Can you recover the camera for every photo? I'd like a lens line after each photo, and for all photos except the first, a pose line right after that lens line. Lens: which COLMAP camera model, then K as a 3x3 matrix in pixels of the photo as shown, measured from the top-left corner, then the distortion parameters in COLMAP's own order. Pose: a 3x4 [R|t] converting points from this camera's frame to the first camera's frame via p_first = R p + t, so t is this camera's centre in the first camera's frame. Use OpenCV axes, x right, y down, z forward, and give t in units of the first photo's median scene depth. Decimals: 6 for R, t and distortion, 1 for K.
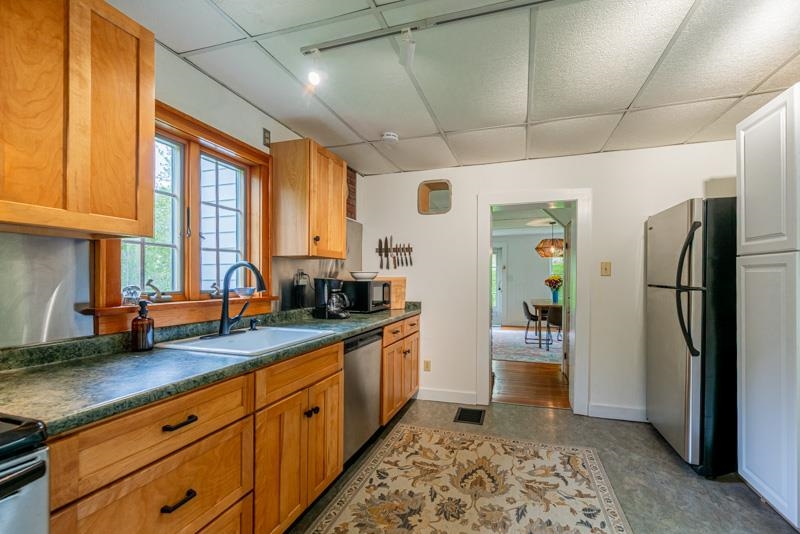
lens RADIAL K [[347.2, 0, 401.2], [0, 347.2, 274.1], [0, 0, 1]] dist [-0.000833, -0.000277]
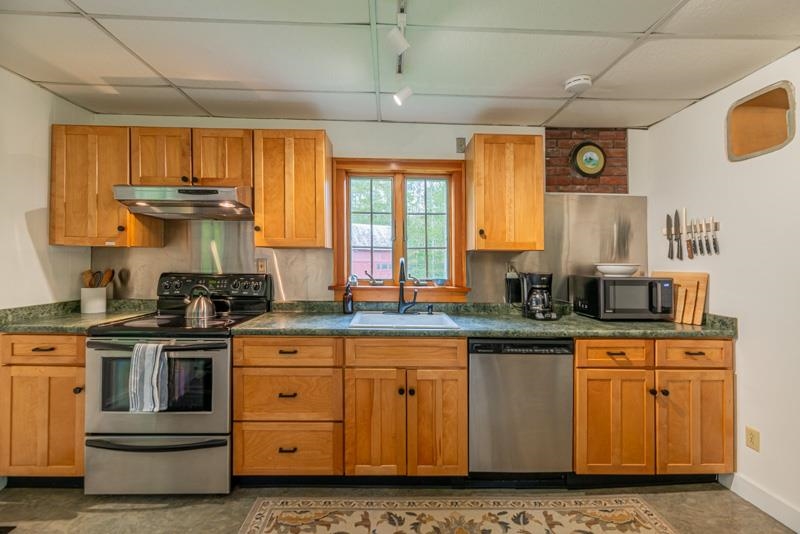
lens RADIAL K [[332.0, 0, 374.2], [0, 332.0, 257.3], [0, 0, 1]] dist [-0.001220, -0.000233]
pose [[0.327558, -0.018002, -0.944659, 0.545235], [0.002719, 0.999832, -0.018110, -0.014262], [0.944827, 0.003363, 0.327552, 0.405906]]
